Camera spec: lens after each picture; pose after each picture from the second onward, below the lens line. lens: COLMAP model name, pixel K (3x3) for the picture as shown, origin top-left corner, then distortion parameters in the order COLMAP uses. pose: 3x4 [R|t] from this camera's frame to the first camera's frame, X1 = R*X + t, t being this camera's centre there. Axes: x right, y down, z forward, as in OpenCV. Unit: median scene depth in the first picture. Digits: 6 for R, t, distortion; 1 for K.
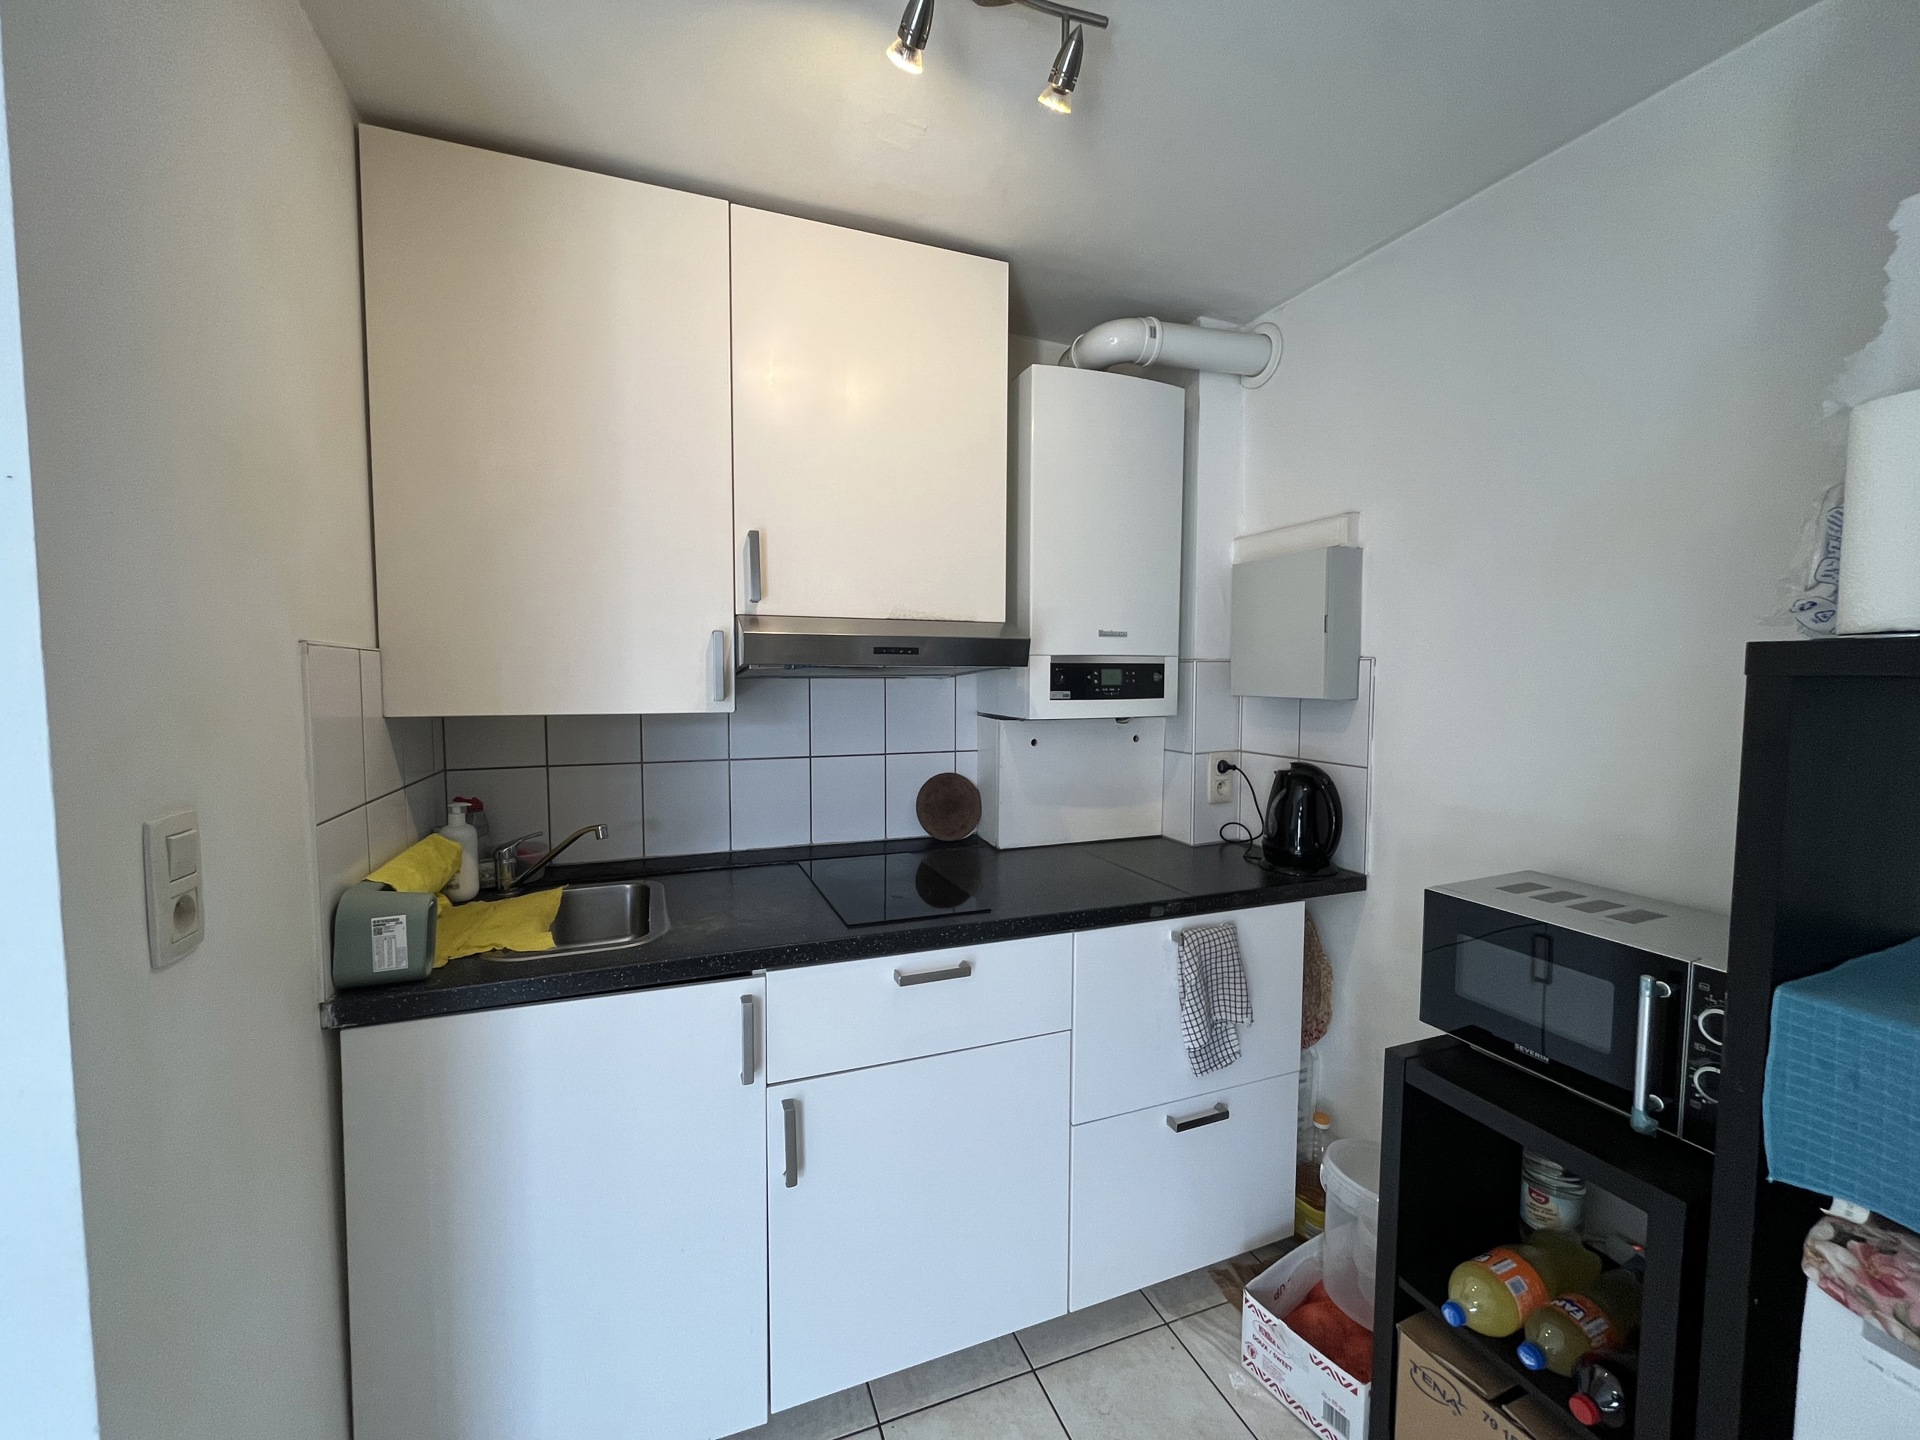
lens RADIAL K [[770.4, 0, 956.5], [0, 770.4, 719.2], [0, 0, 1]] dist [-0.004025, 0.000509]
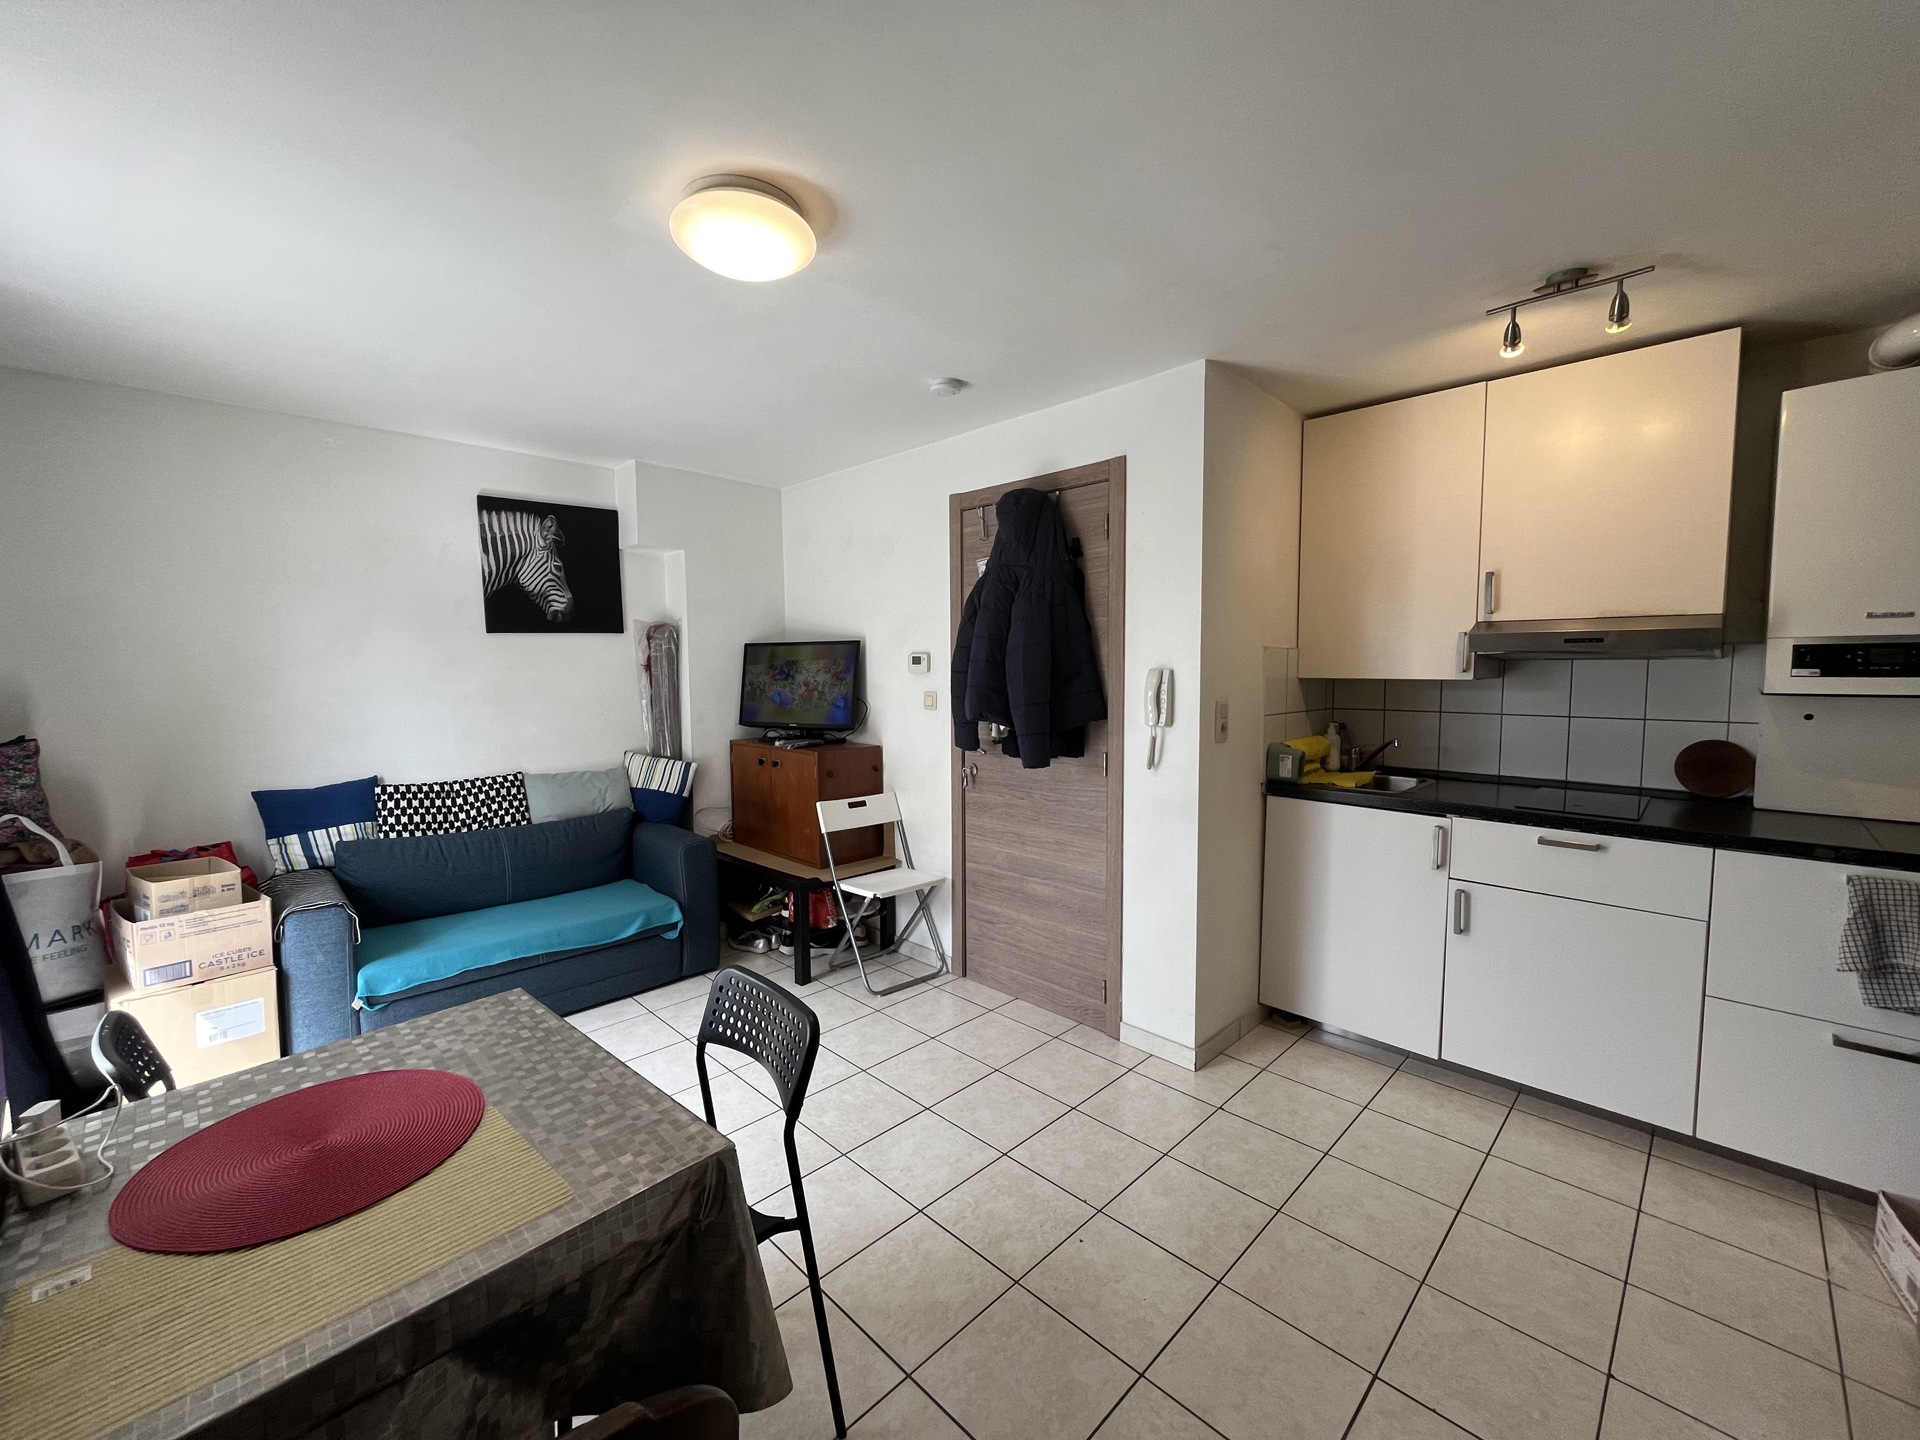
lens RADIAL K [[770.4, 0, 956.5], [0, 770.4, 719.2], [0, 0, 1]] dist [-0.004025, 0.000509]
pose [[0.402059, 0.061493, -0.913546, 0.762864], [-0.047403, 0.997802, 0.046302, 0.050590], [0.914386, 0.024689, 0.404091, -0.683487]]
